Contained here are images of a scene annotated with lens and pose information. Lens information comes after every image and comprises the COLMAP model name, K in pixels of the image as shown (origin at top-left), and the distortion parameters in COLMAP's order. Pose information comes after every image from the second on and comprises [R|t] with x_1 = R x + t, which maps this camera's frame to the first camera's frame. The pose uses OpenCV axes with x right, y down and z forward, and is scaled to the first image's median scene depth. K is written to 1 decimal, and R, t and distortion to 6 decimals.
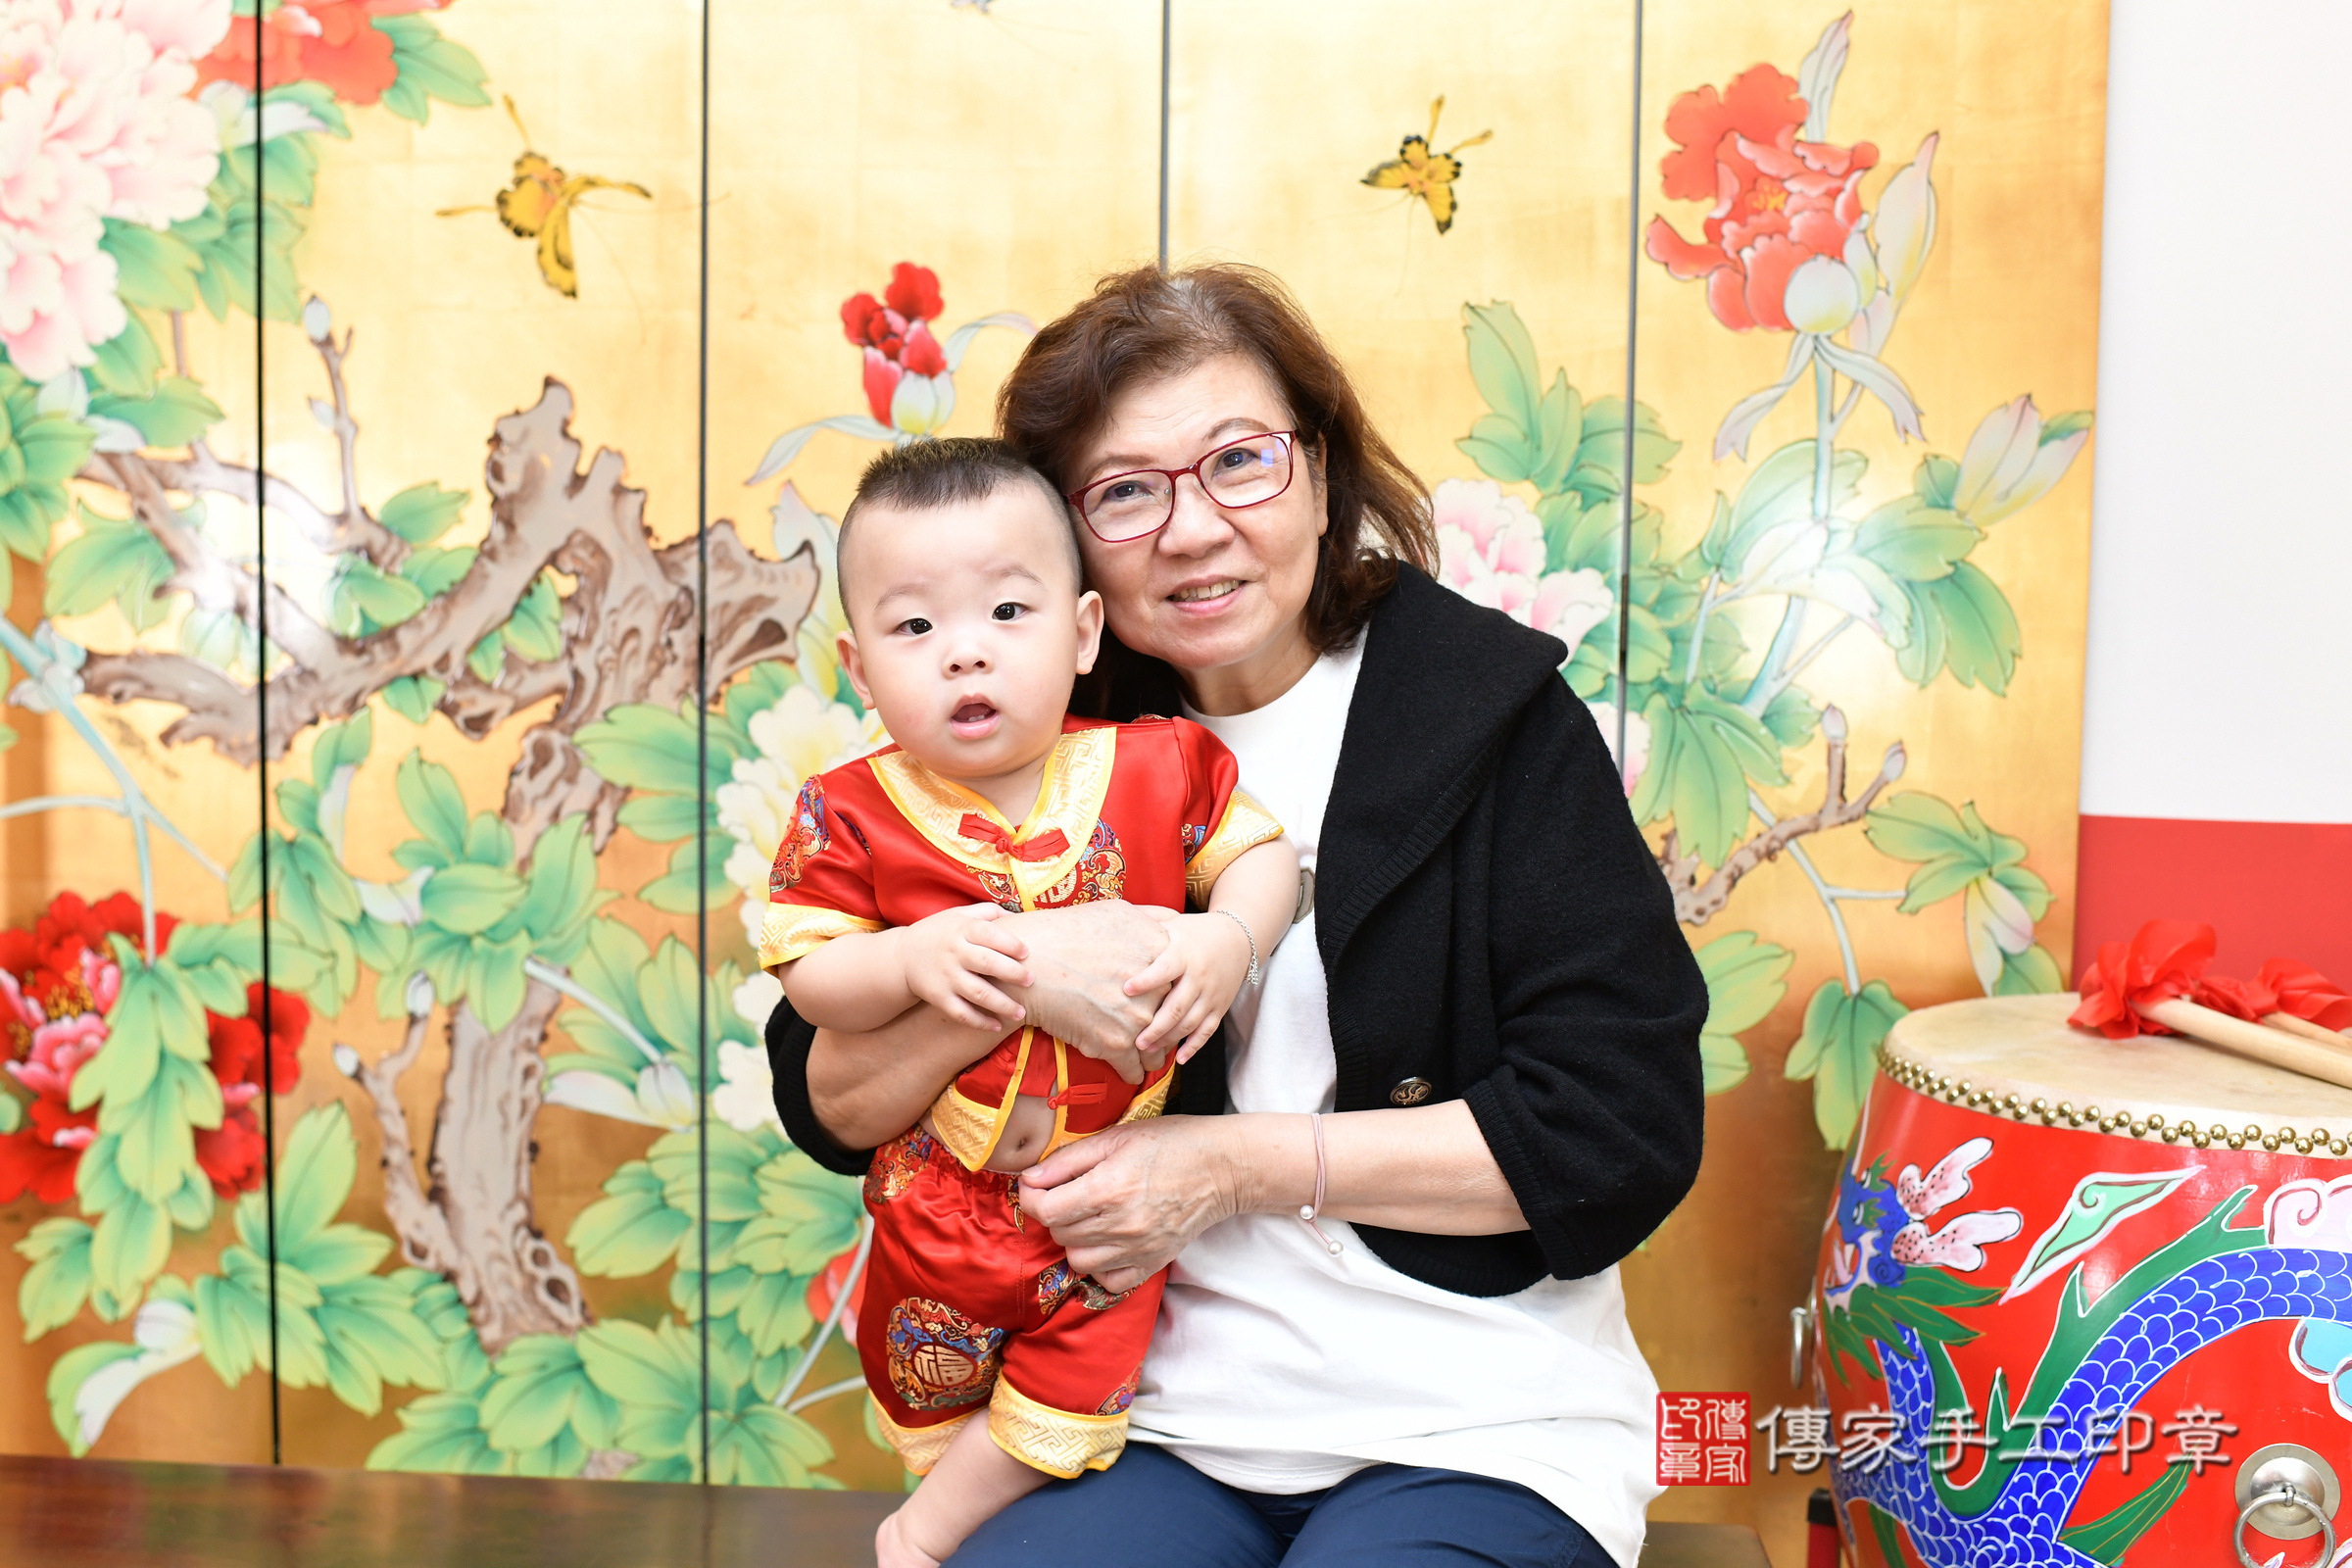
lens RADIAL K [[2491.8, 0, 1116.0], [0, 2491.8, 775.8], [0, 0, 1]] dist [-0.112501, 0.127701]
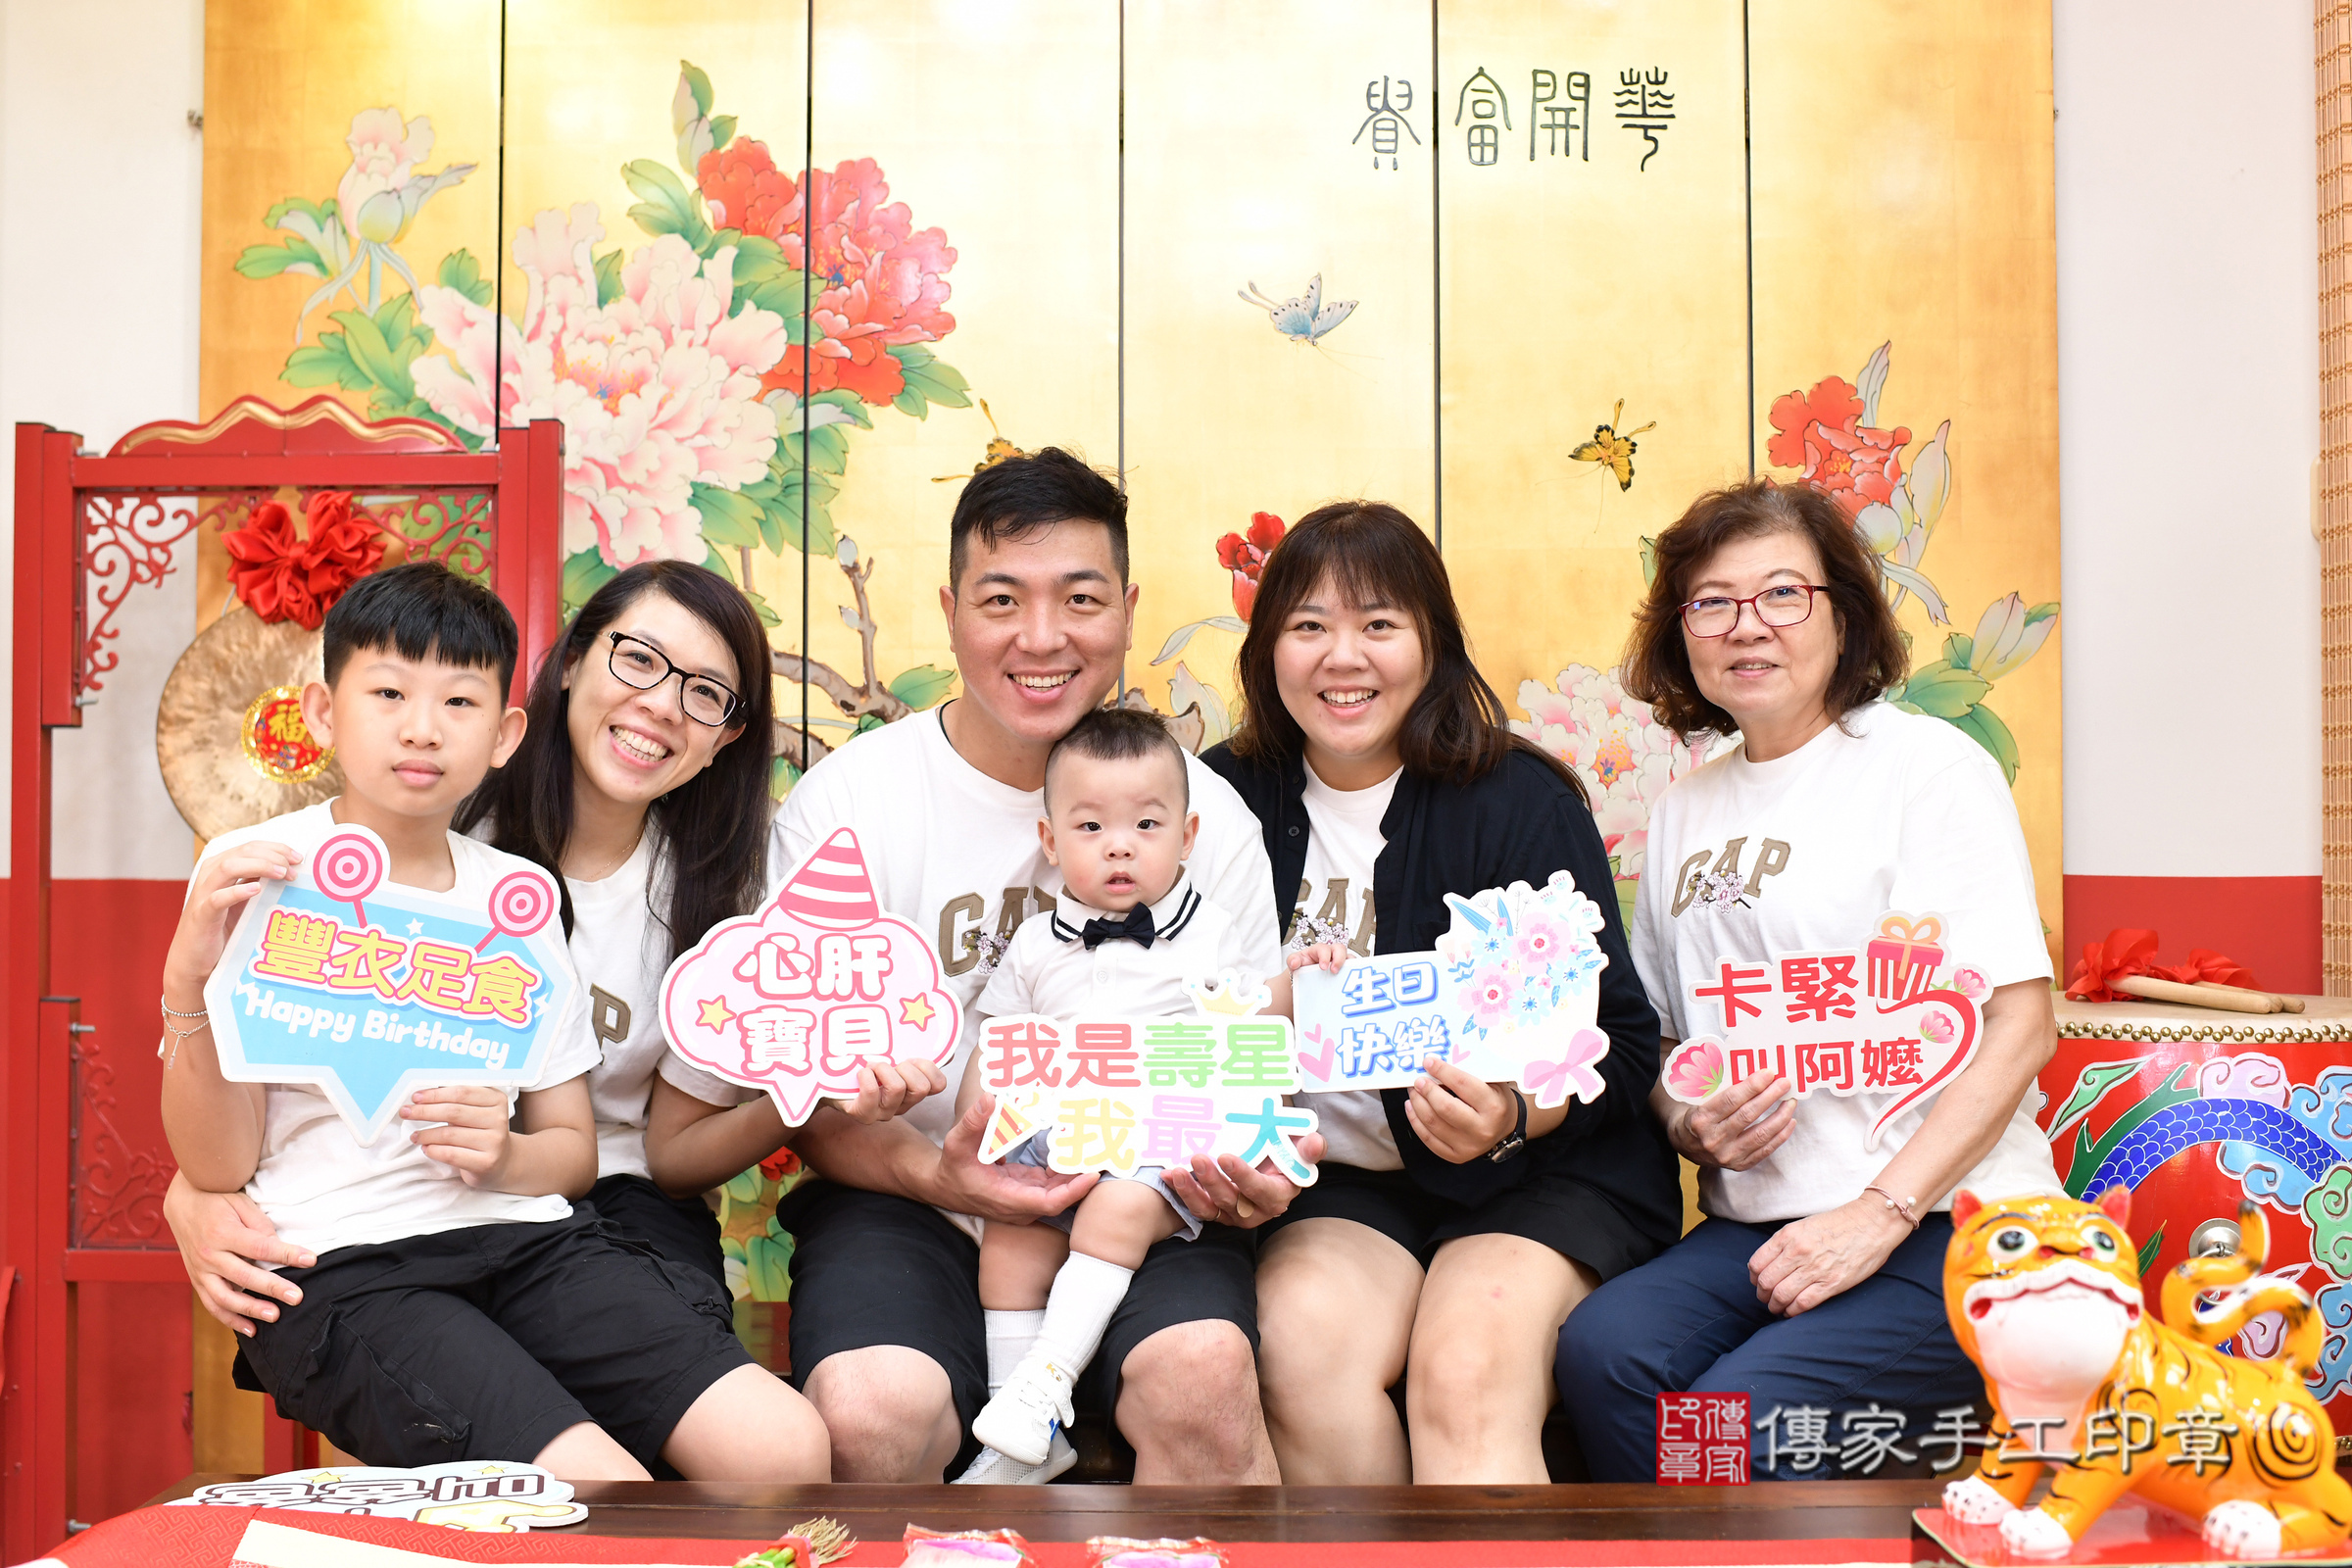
lens RADIAL K [[2536.0, 0, 1183.6], [0, 2536.0, 791.7], [0, 0, 1]] dist [-0.115608, 0.140545]
pose [[0.998467, -0.014260, 0.053477, -0.210730], [0.019525, 0.994871, -0.099253, 0.103708], [-0.051788, 0.100145, 0.993624, -0.463092]]
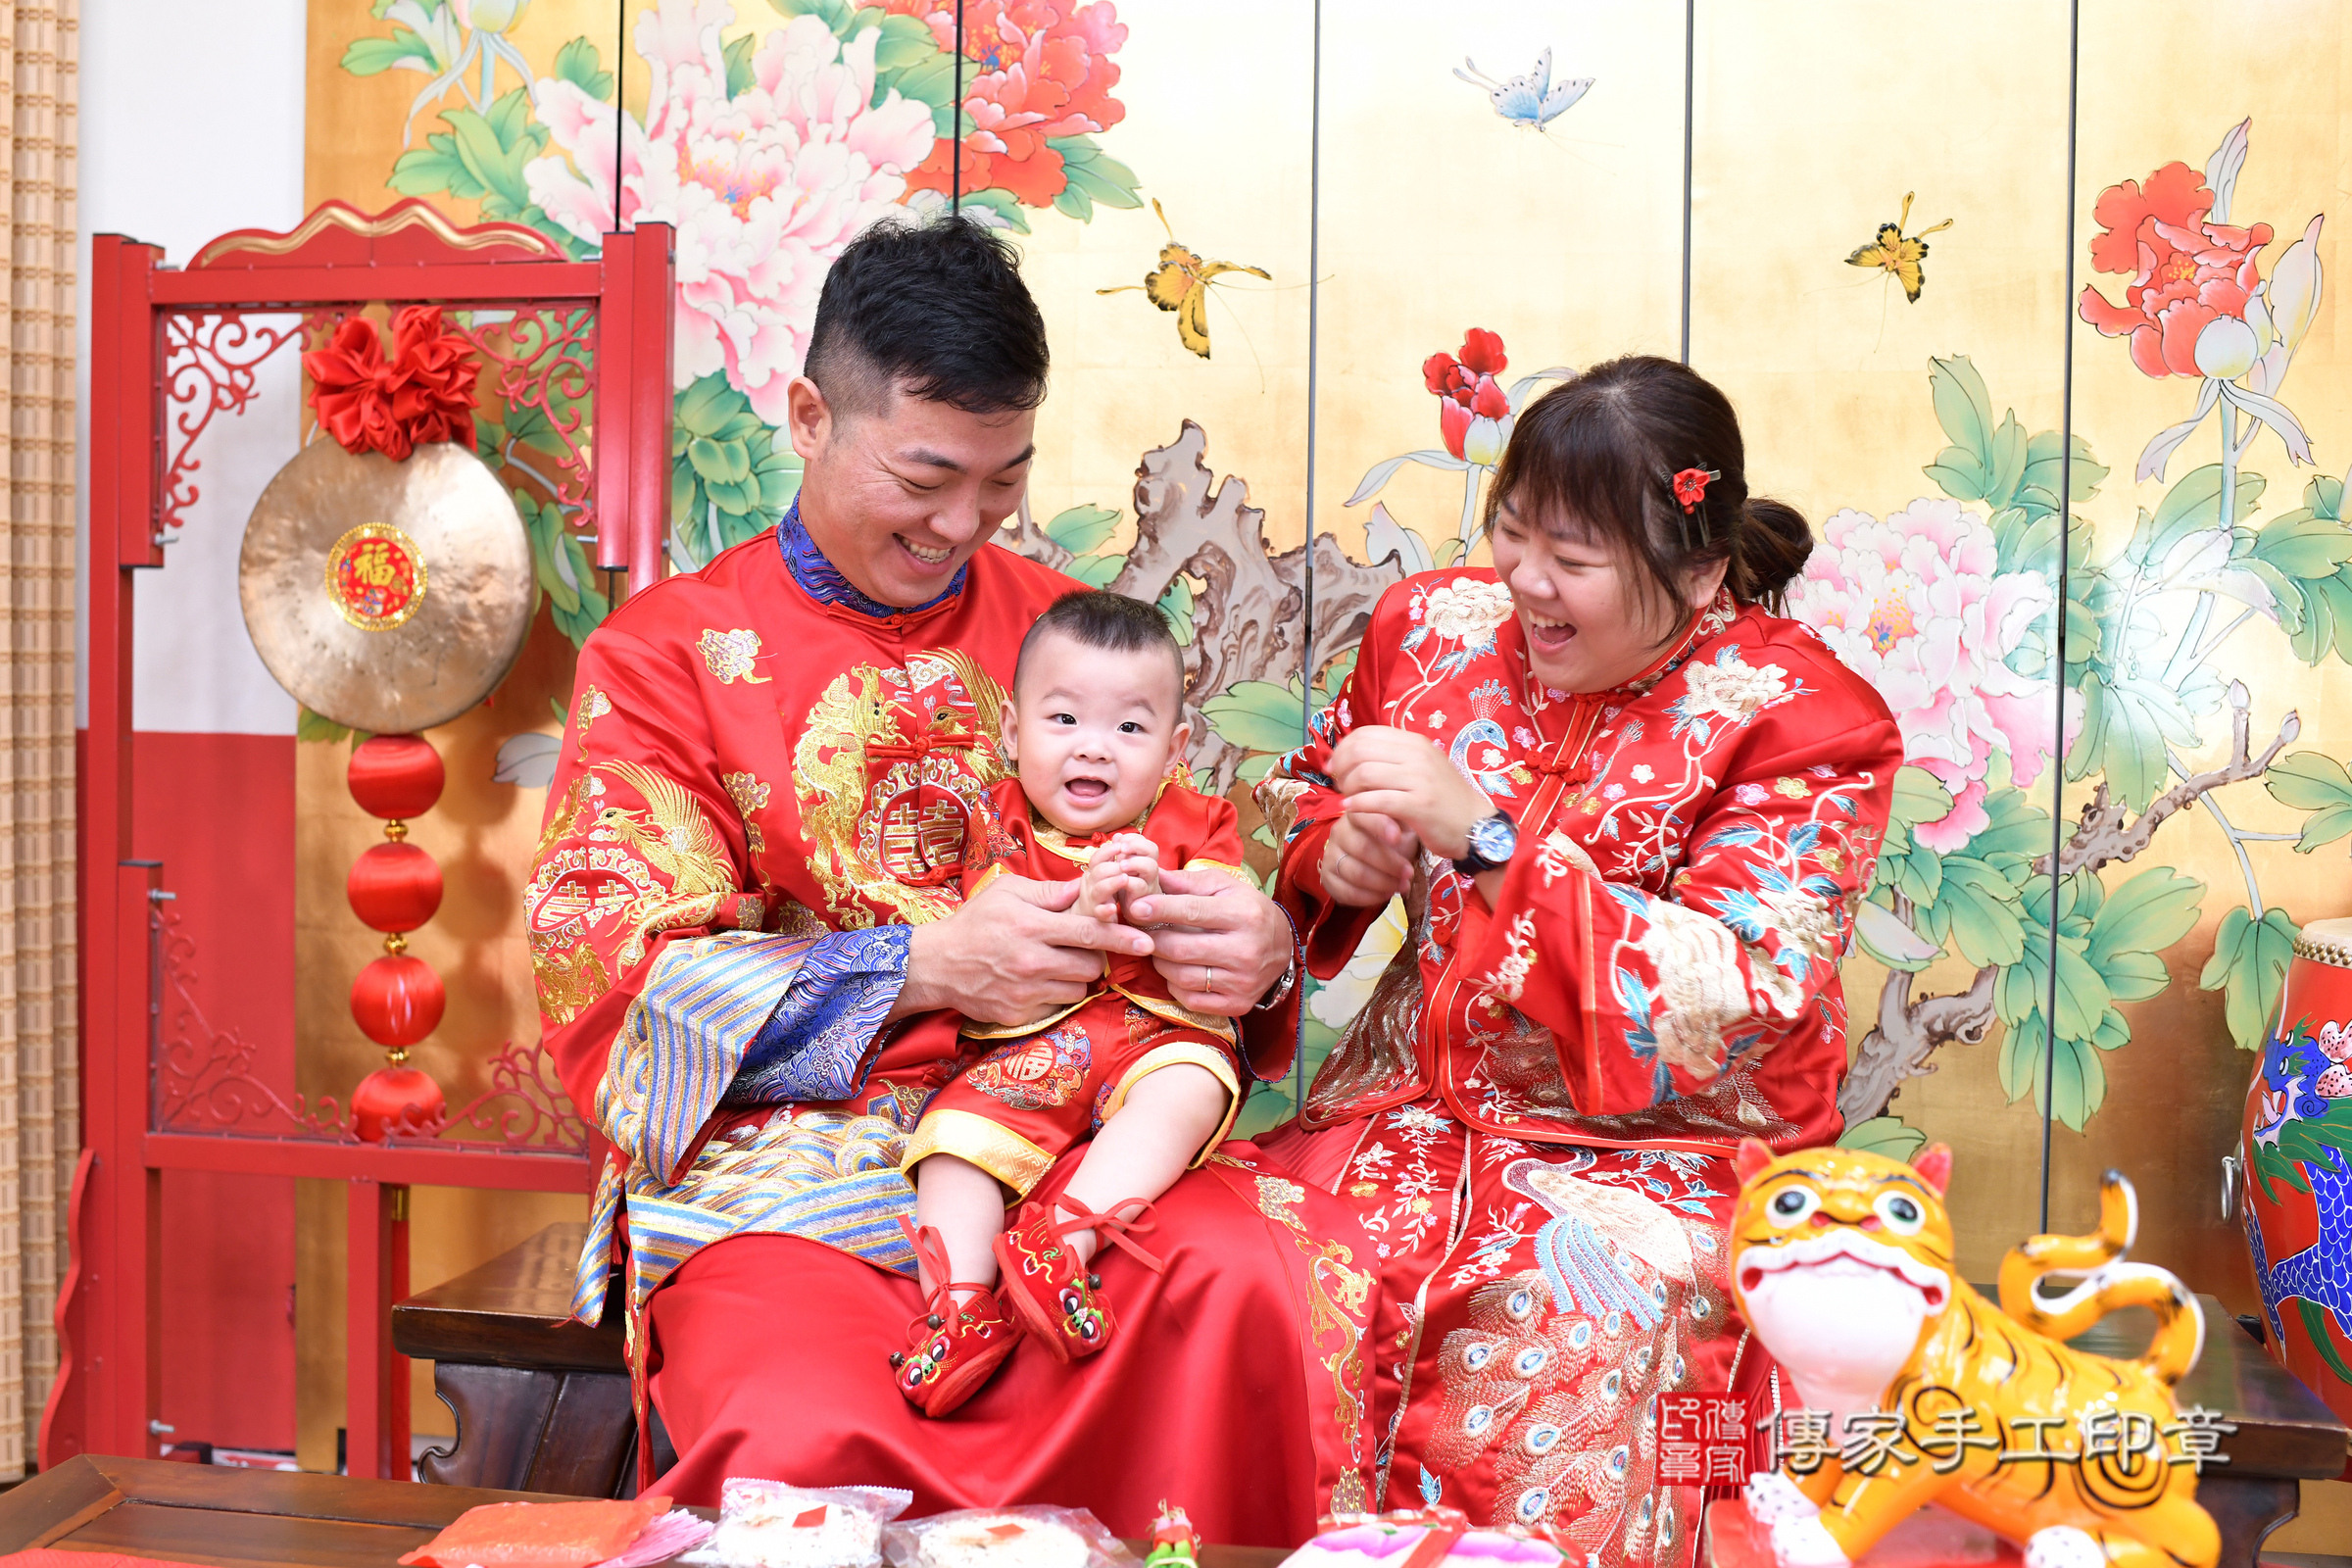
lens RADIAL K [[2491.8, 0, 1116.0], [0, 2491.8, 775.8], [0, 0, 1]] dist [-0.112501, 0.127701]
pose [[0.995423, 0.004382, -0.095467, -0.143993], [-0.009158, 0.998724, -0.049655, 0.082037], [0.095128, 0.050302, 0.994193, -0.249839]]
